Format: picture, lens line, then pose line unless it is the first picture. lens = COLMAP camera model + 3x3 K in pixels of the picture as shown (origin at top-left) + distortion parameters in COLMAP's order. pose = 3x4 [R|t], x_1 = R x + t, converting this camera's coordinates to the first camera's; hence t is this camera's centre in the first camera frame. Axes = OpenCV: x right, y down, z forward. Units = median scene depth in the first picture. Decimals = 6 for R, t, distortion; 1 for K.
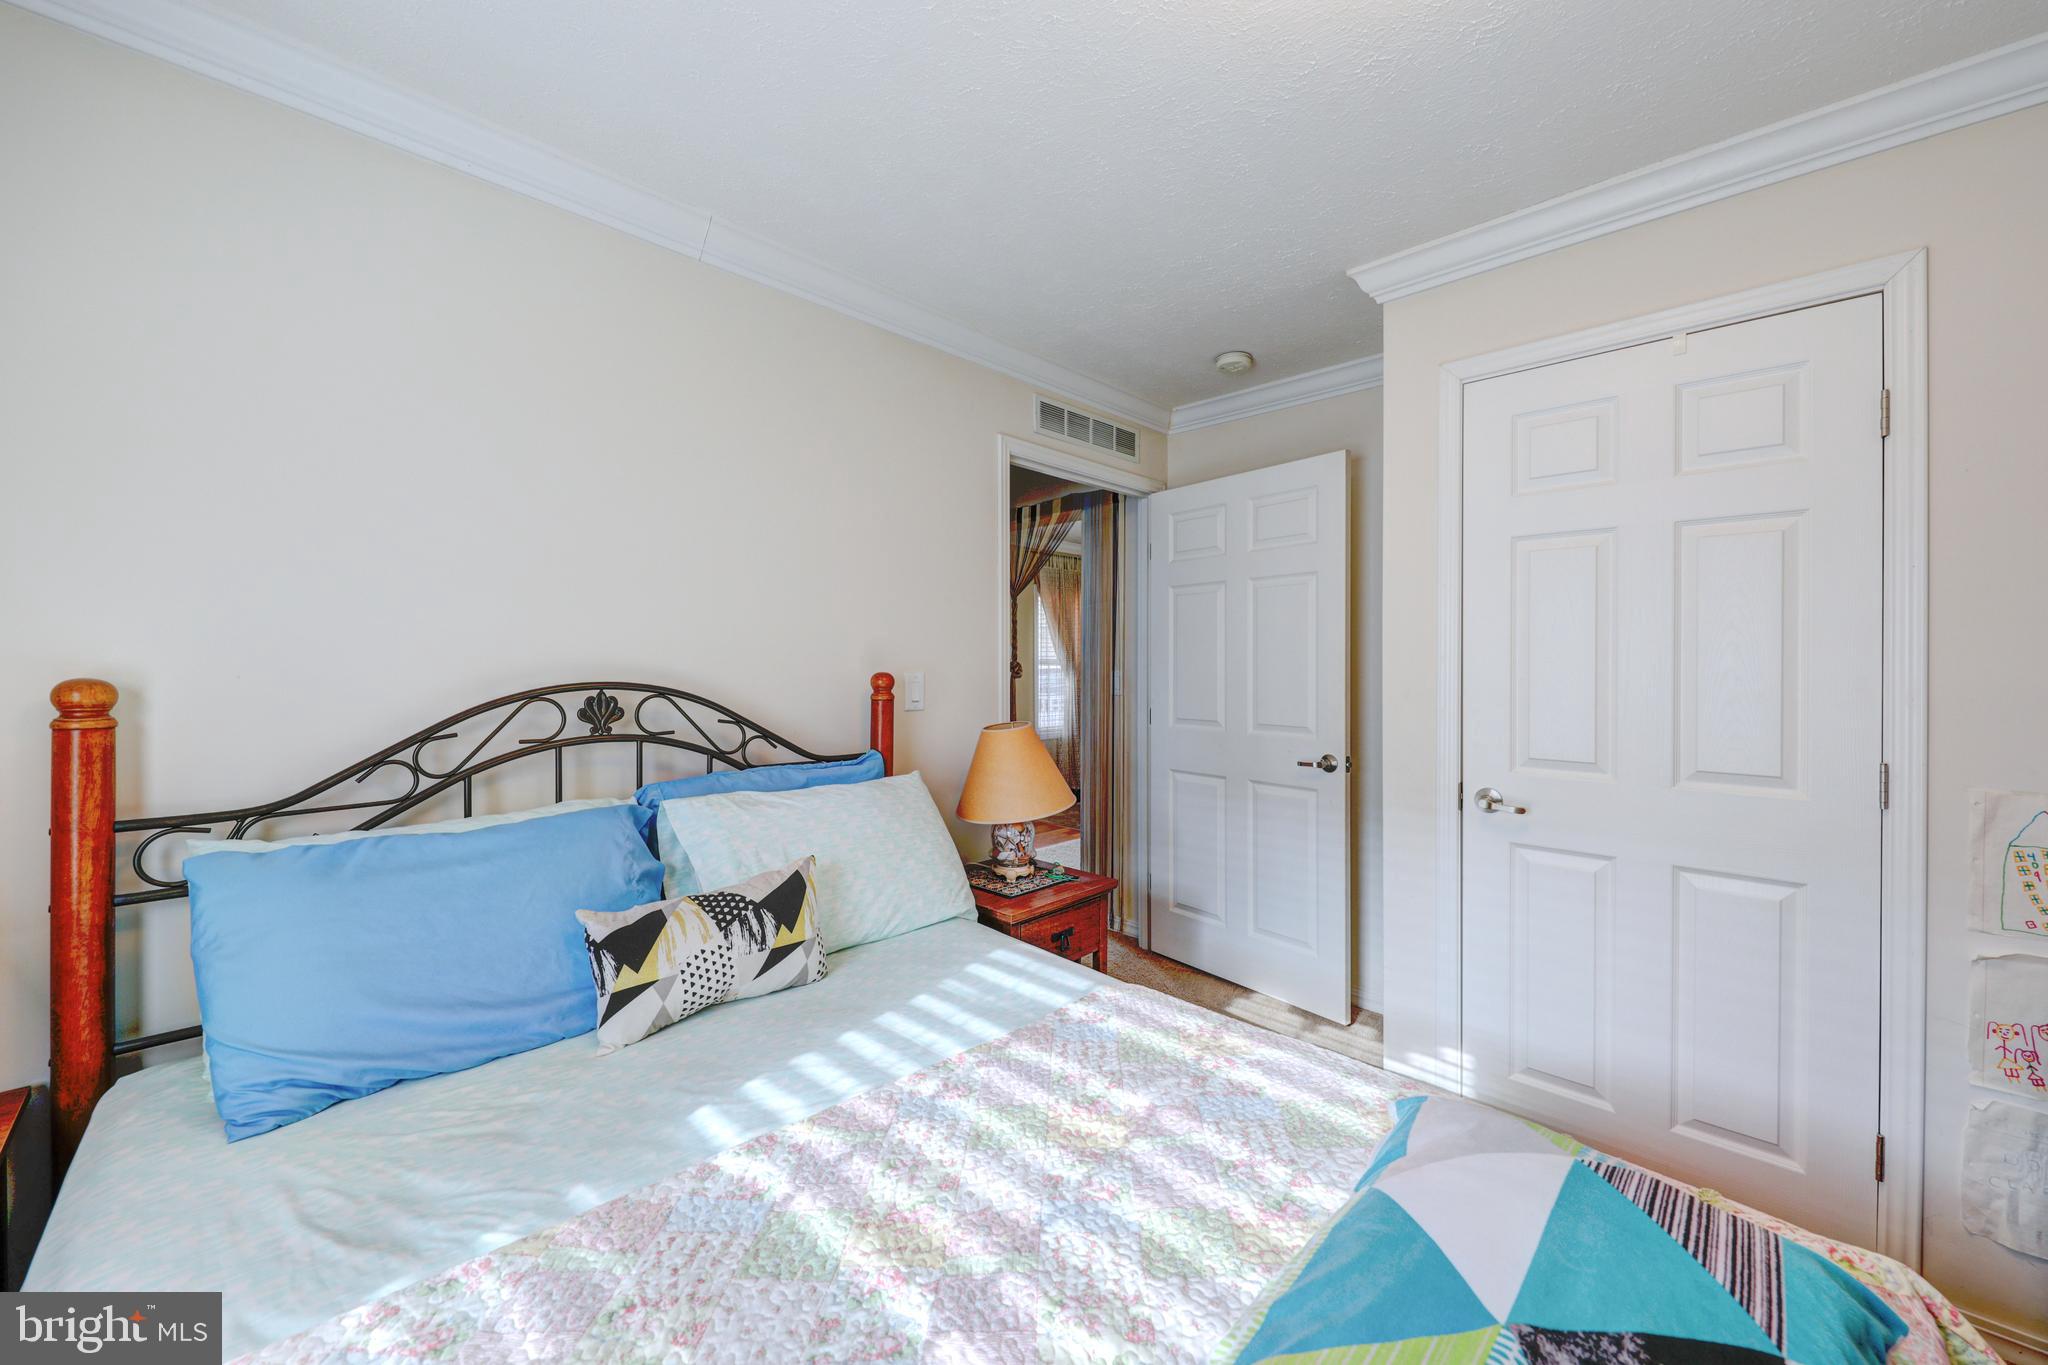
lens RADIAL K [[778.3, 0, 1025.5], [0, 778.3, 667.7], [0, 0, 1]] dist [0.002295, -0.000167]
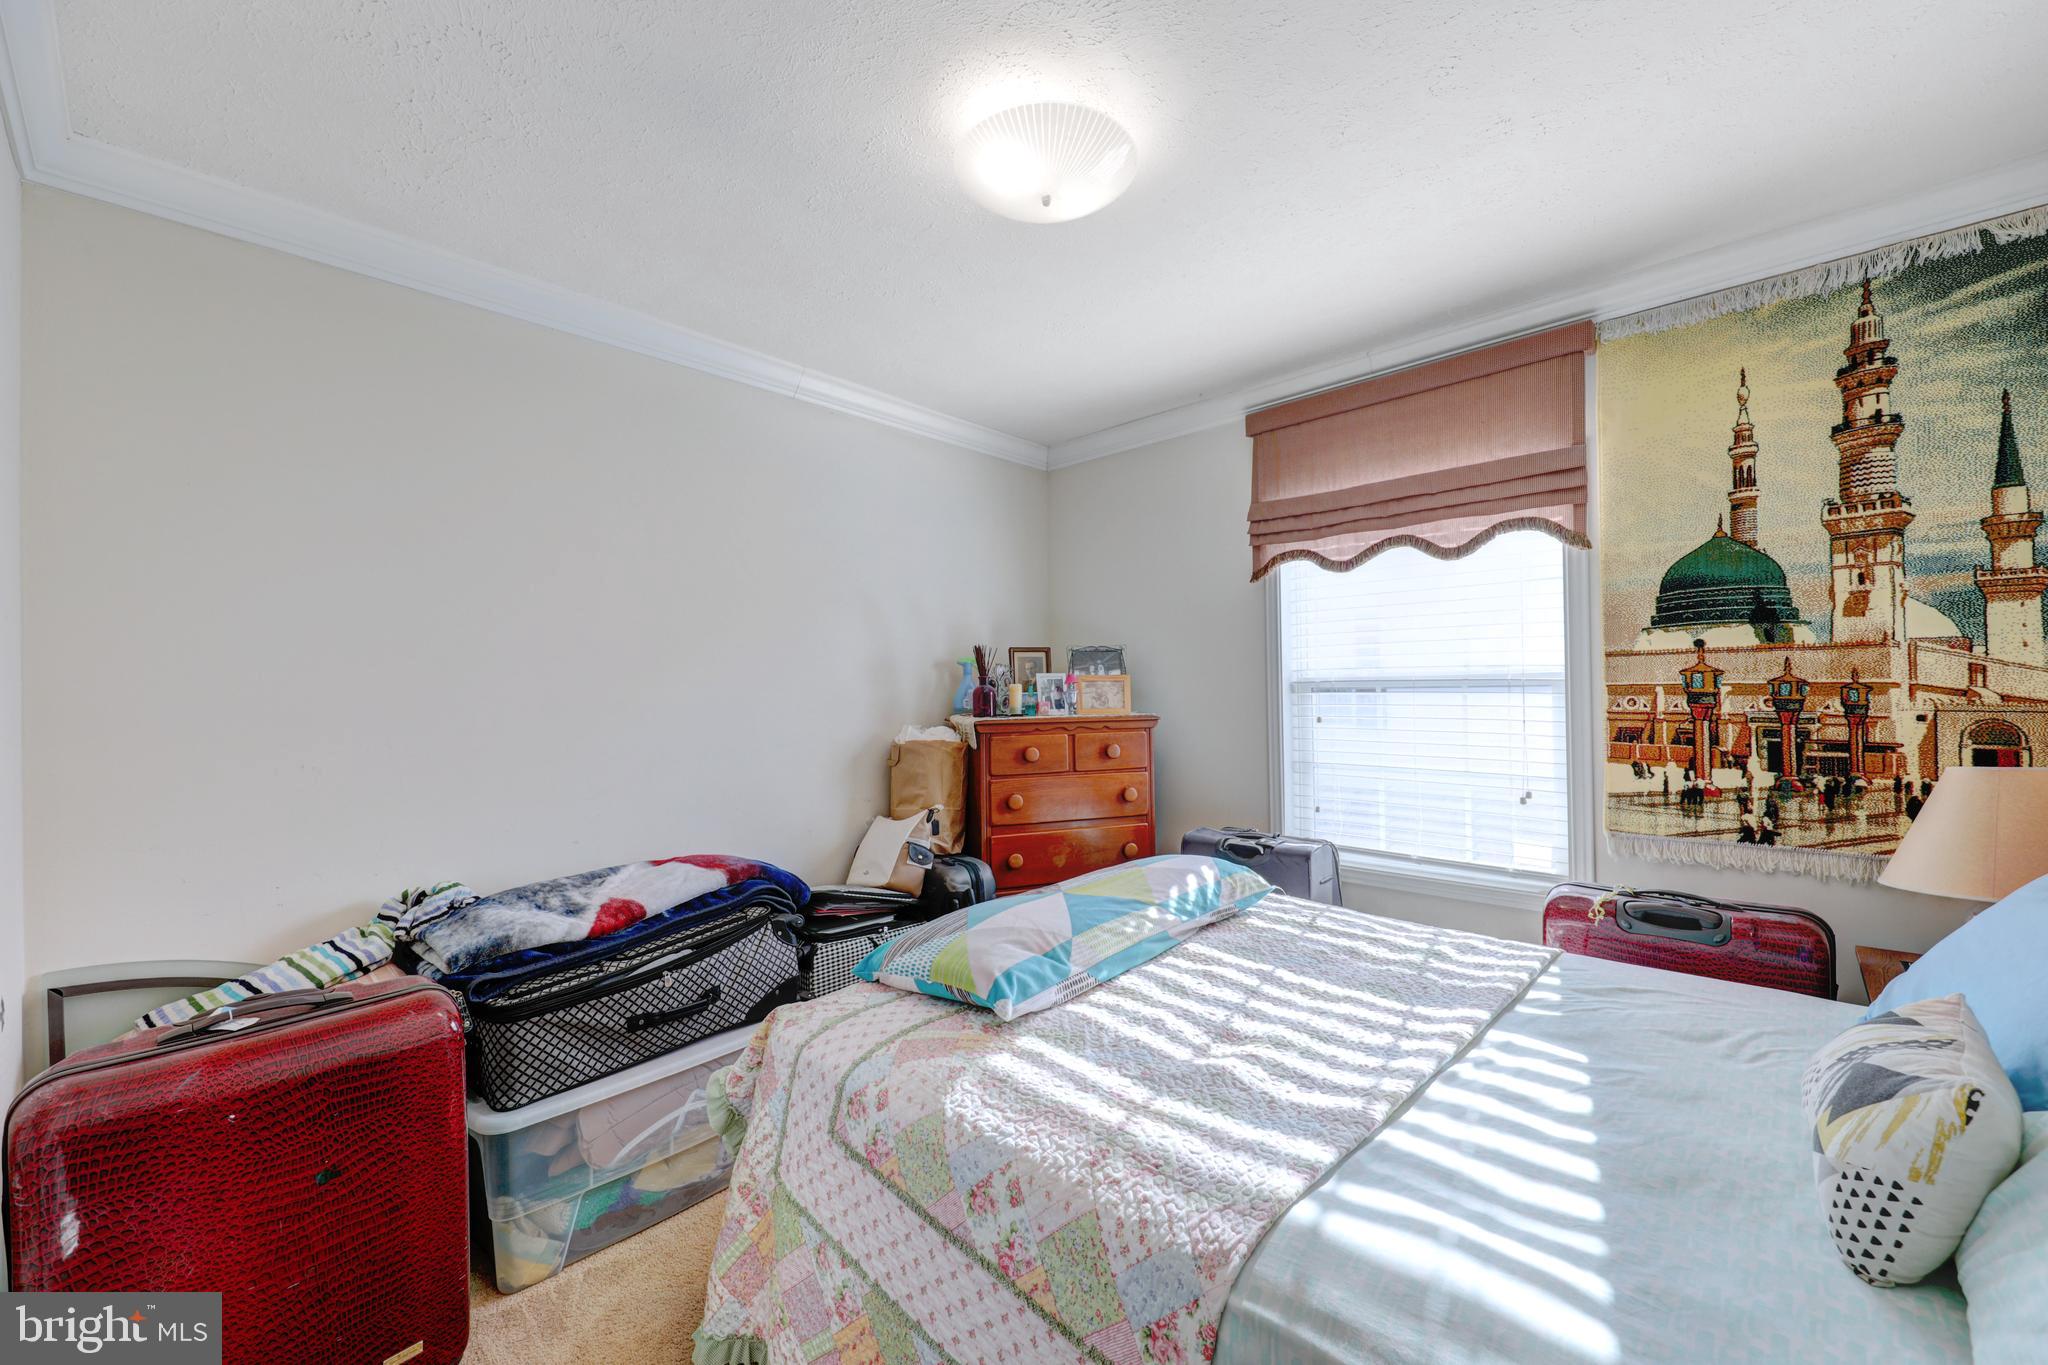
lens RADIAL K [[778.3, 0, 1025.5], [0, 778.3, 667.7], [0, 0, 1]] dist [0.002295, -0.000167]
pose [[-0.999417, 0.009328, -0.032854, 0.315575], [0.009866, 0.999819, -0.016248, 0.000459], [0.032697, -0.016563, -0.999328, 1.531754]]
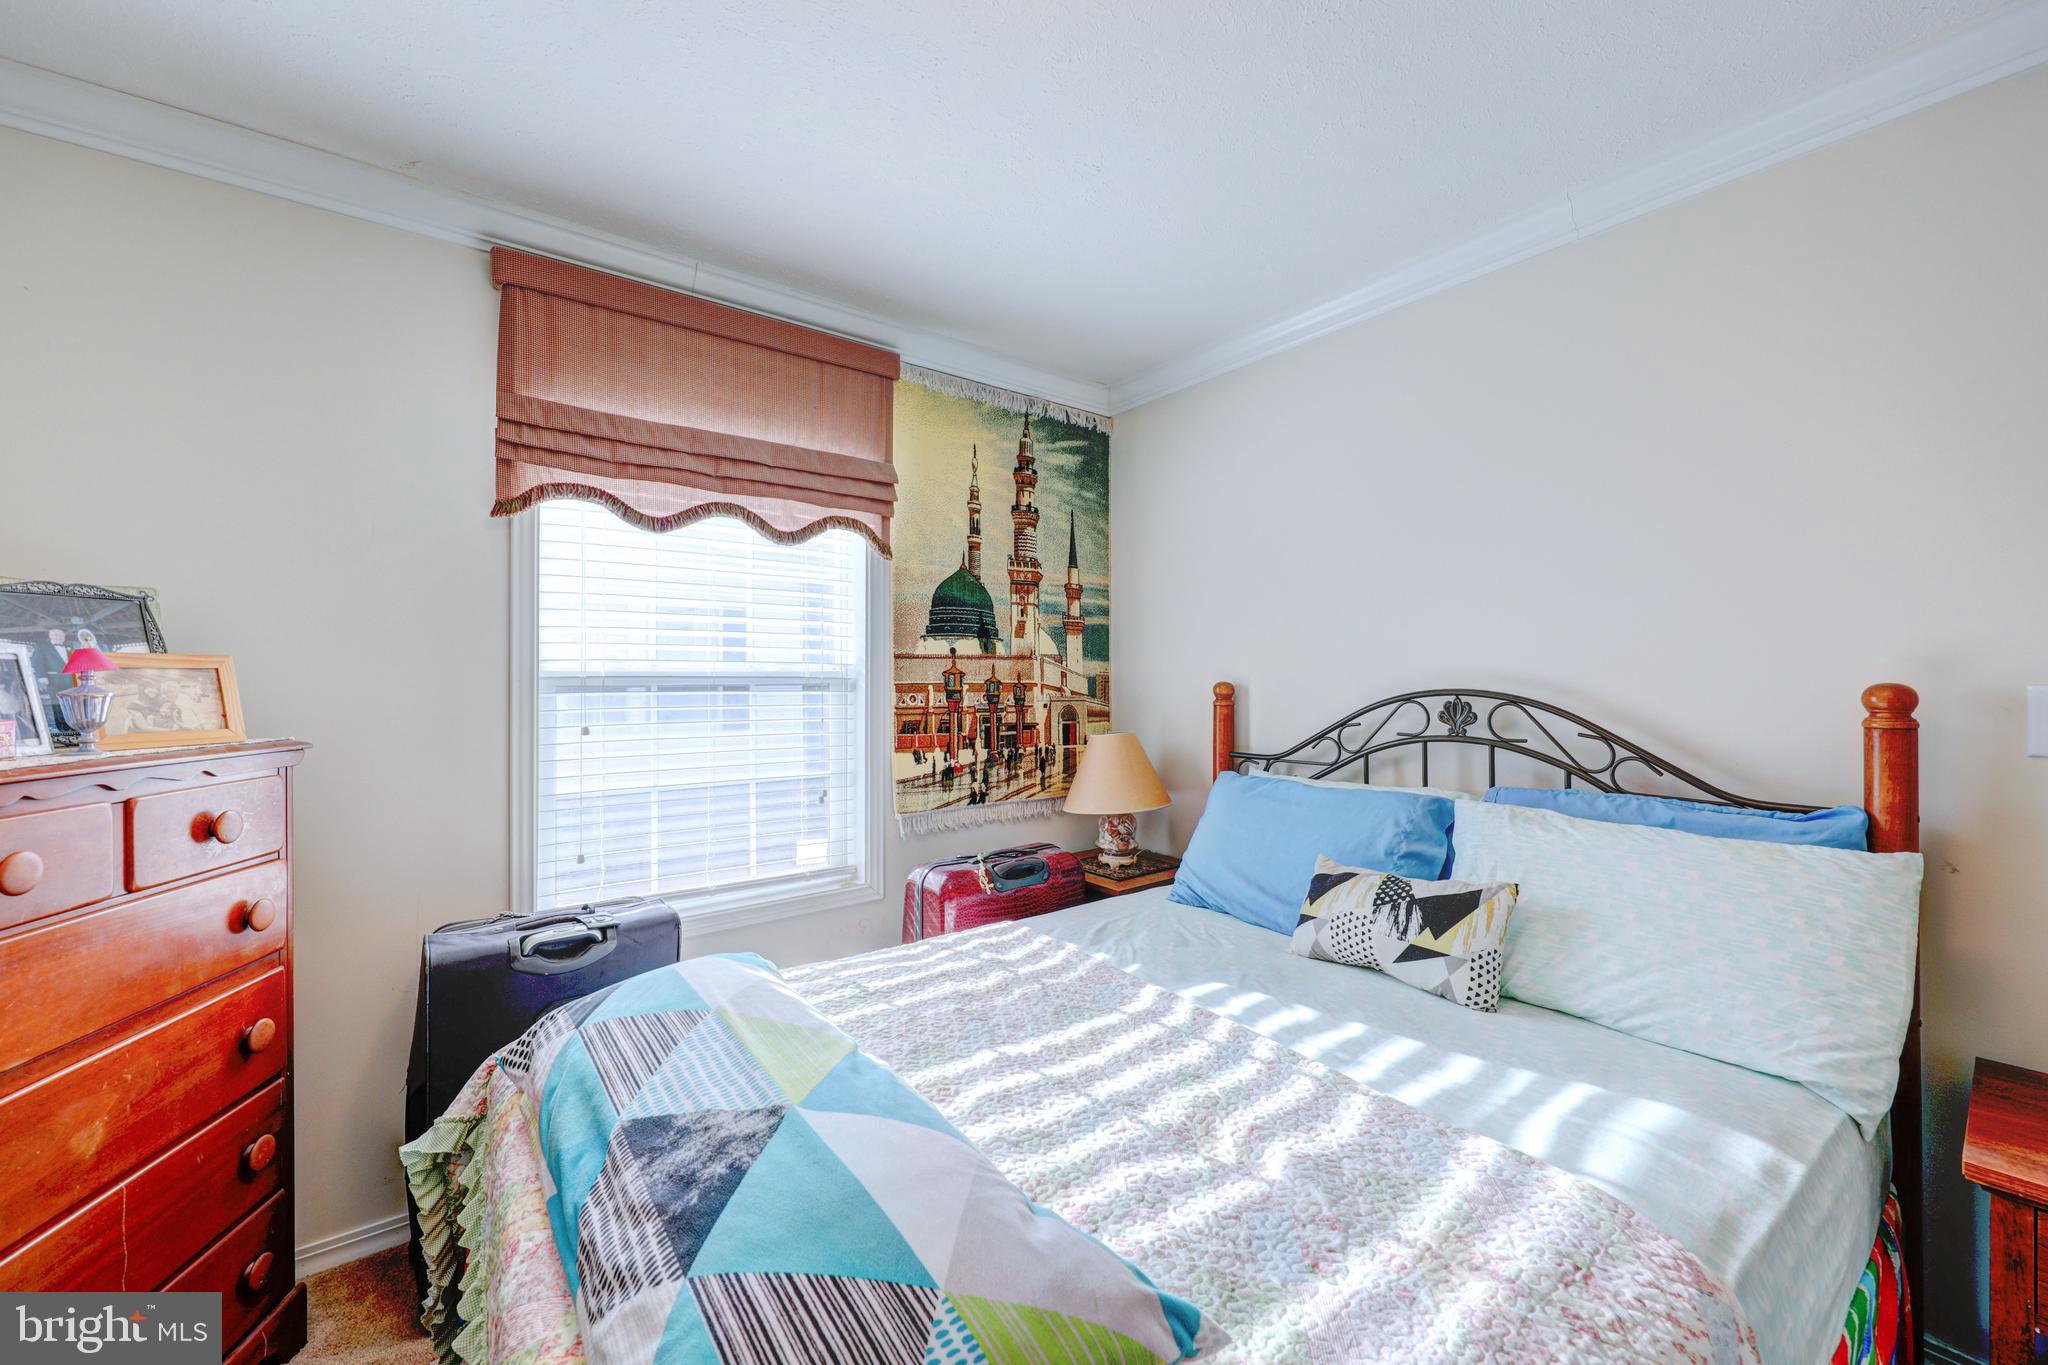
lens RADIAL K [[778.3, 0, 1025.5], [0, 778.3, 667.7], [0, 0, 1]] dist [0.002295, -0.000167]
pose [[-0.145103, -0.017663, -0.989259, 0.753263], [-0.006377, 0.999837, -0.016916, 0.012081], [0.989396, 0.003854, -0.145192, 0.611952]]
